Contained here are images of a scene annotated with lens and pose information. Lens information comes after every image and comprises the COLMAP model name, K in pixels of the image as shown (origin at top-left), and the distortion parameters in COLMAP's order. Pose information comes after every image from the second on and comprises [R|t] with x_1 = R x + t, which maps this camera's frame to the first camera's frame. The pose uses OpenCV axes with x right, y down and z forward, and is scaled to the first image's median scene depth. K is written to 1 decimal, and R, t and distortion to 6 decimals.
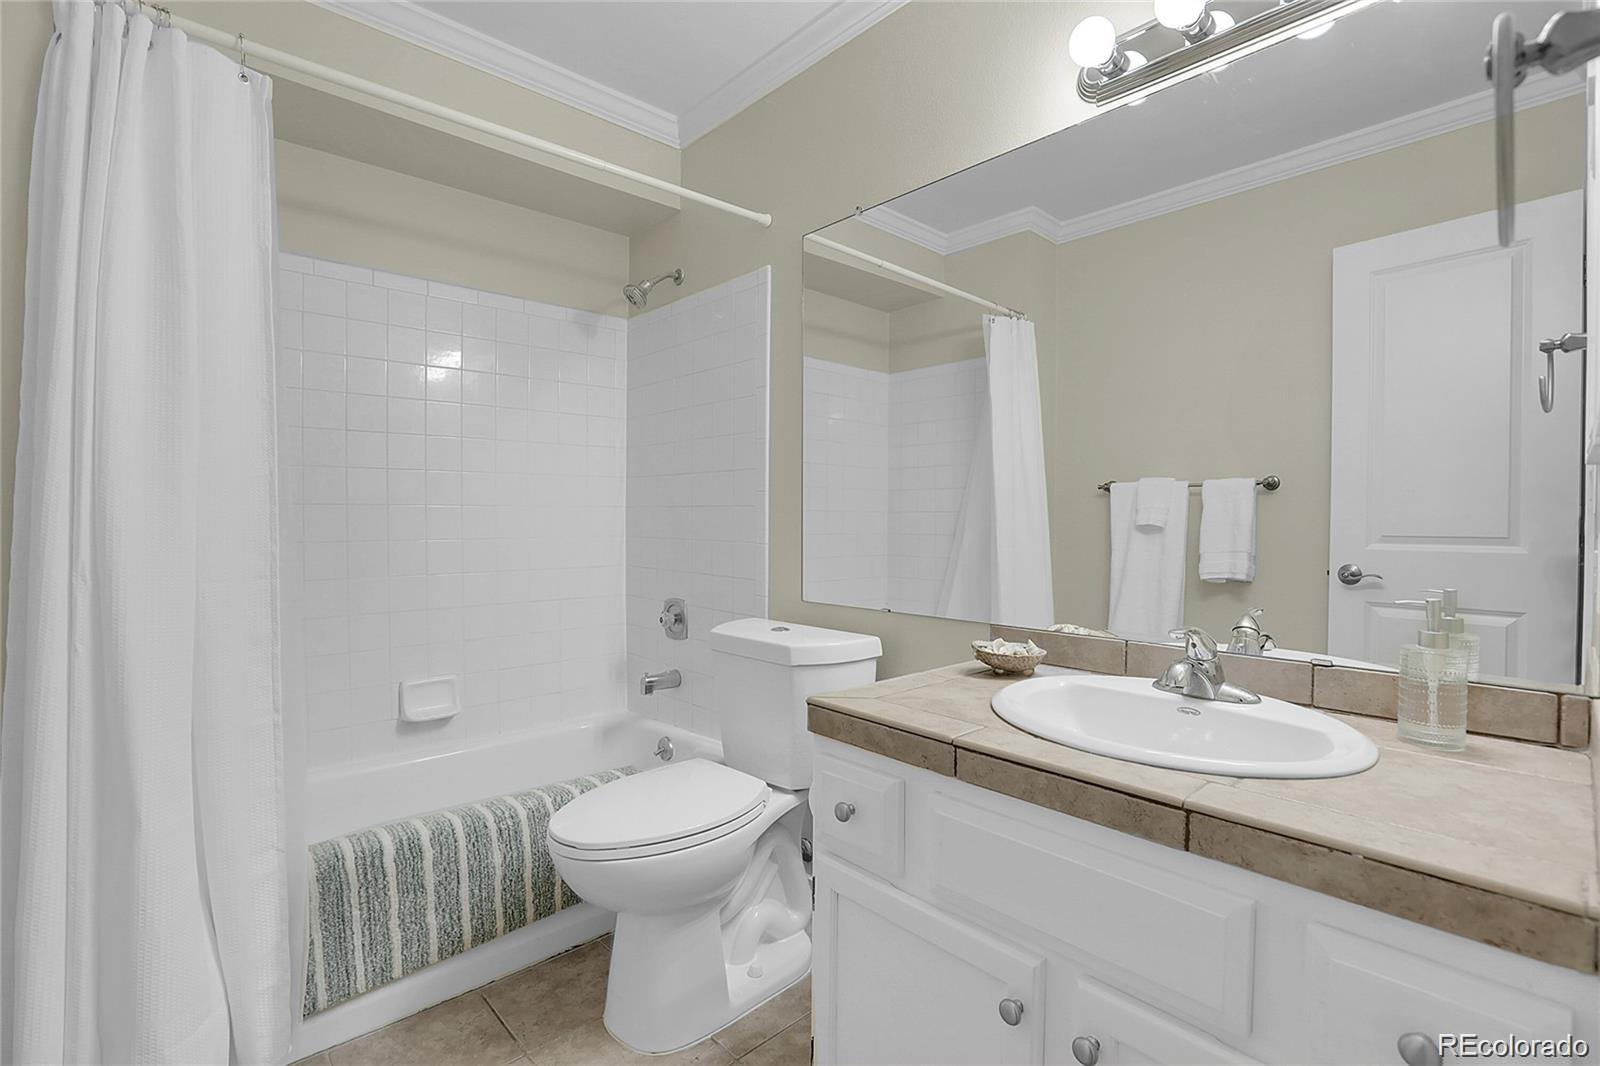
lens RADIAL K [[732.9, 0, 805.9], [0, 732.9, 525.6], [0, 0, 1]] dist [-0.068064, 0.032807]
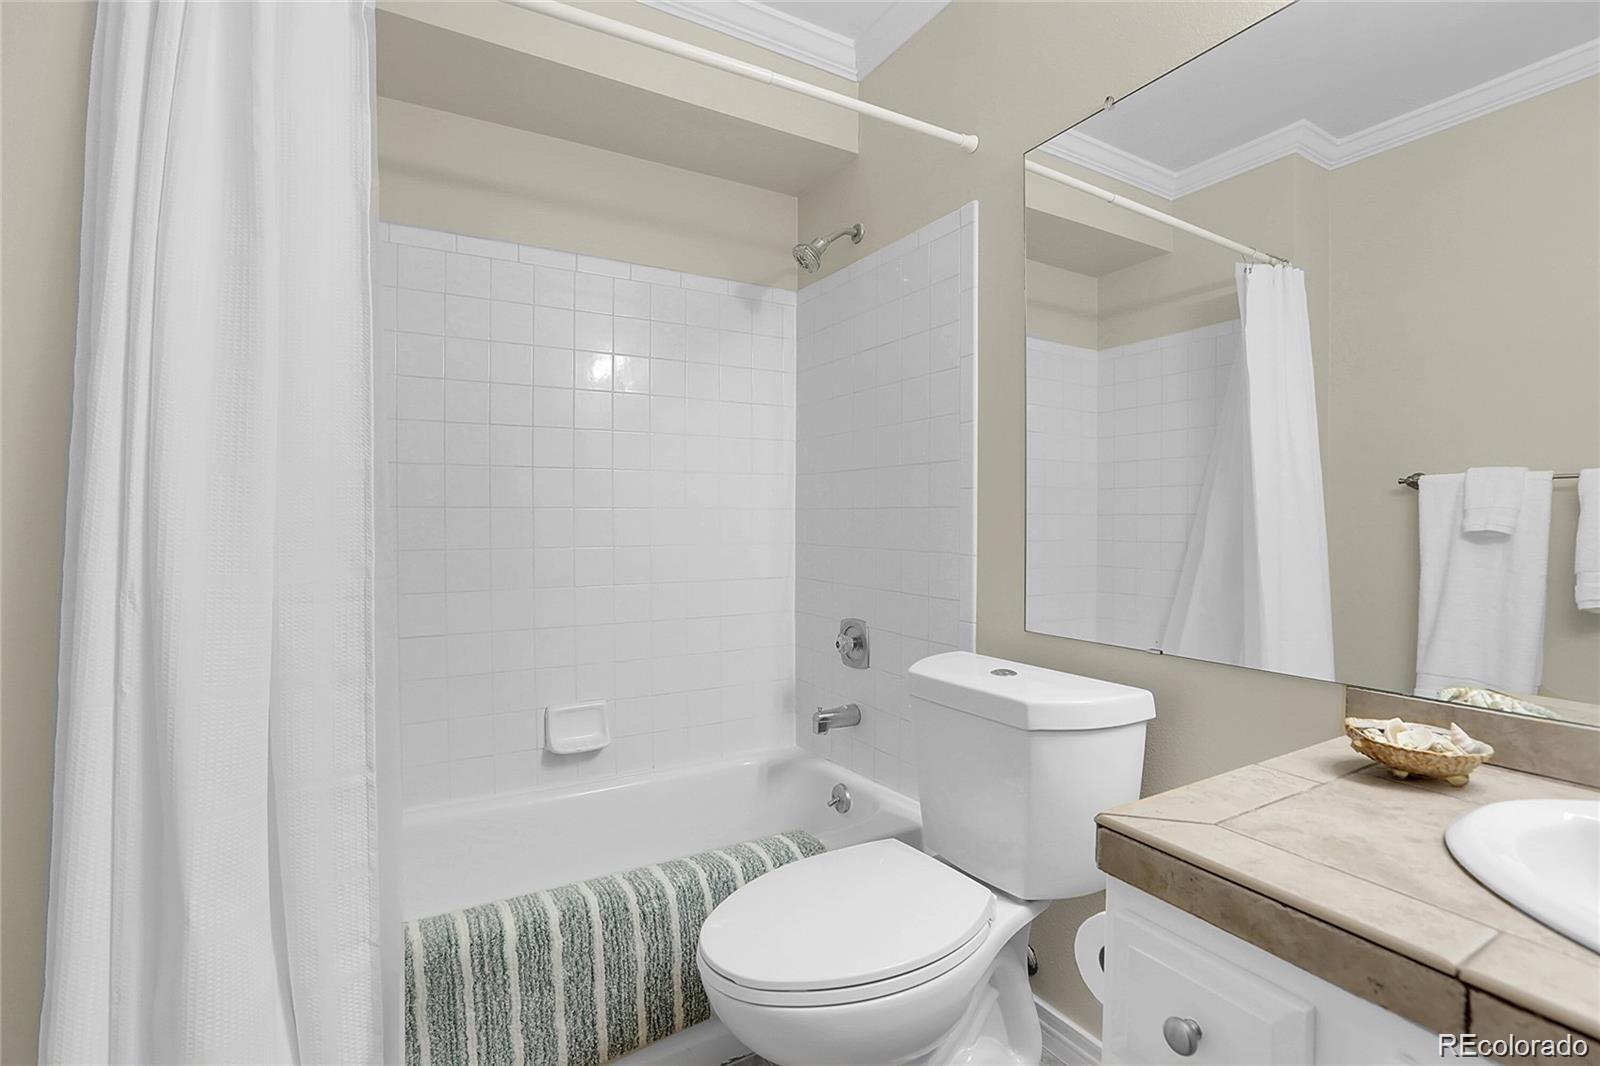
lens RADIAL K [[732.9, 0, 805.9], [0, 732.9, 525.6], [0, 0, 1]] dist [-0.068064, 0.032807]
pose [[0.976682, 0.001152, -0.214687, -0.075109], [-0.001978, 0.999991, -0.003635, -0.004449], [0.214681, 0.003975, 0.976676, 0.243627]]
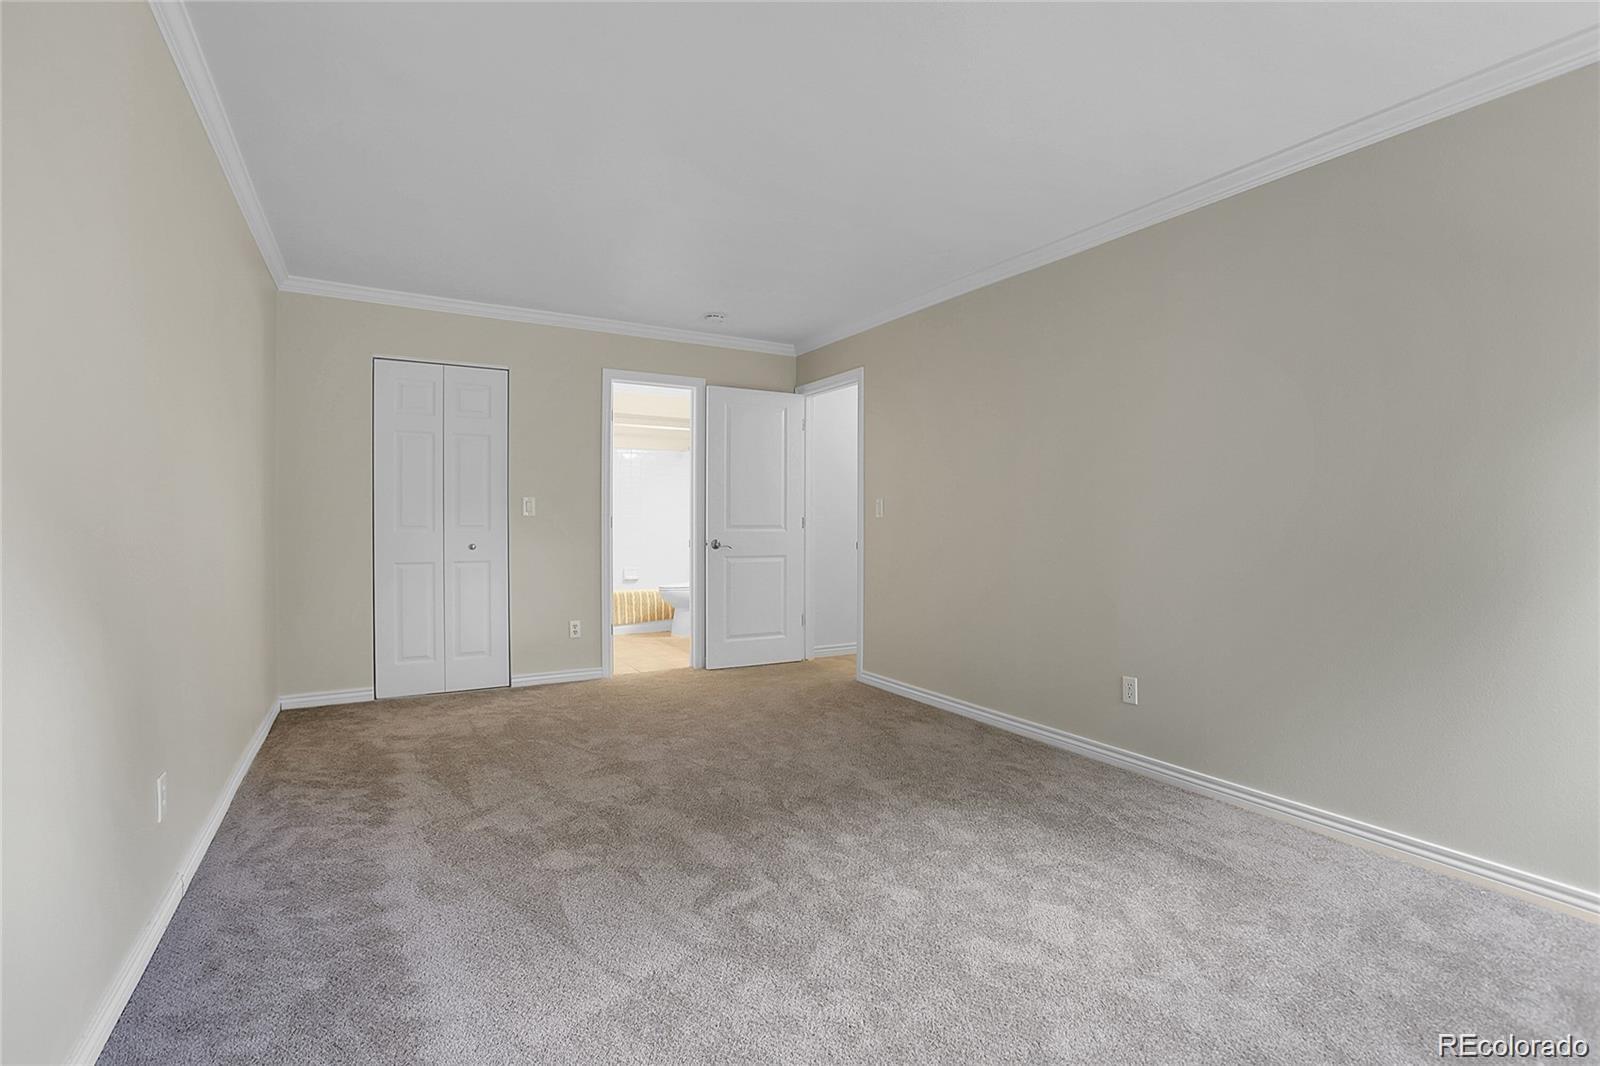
lens RADIAL K [[732.9, 0, 805.9], [0, 732.9, 525.6], [0, 0, 1]] dist [-0.068064, 0.032807]
pose [[0.975954, -0.001518, -0.217970, 1.294703], [0.000727, 0.999993, -0.003708, 0.035783], [0.217974, 0.003460, 0.975949, -2.747182]]
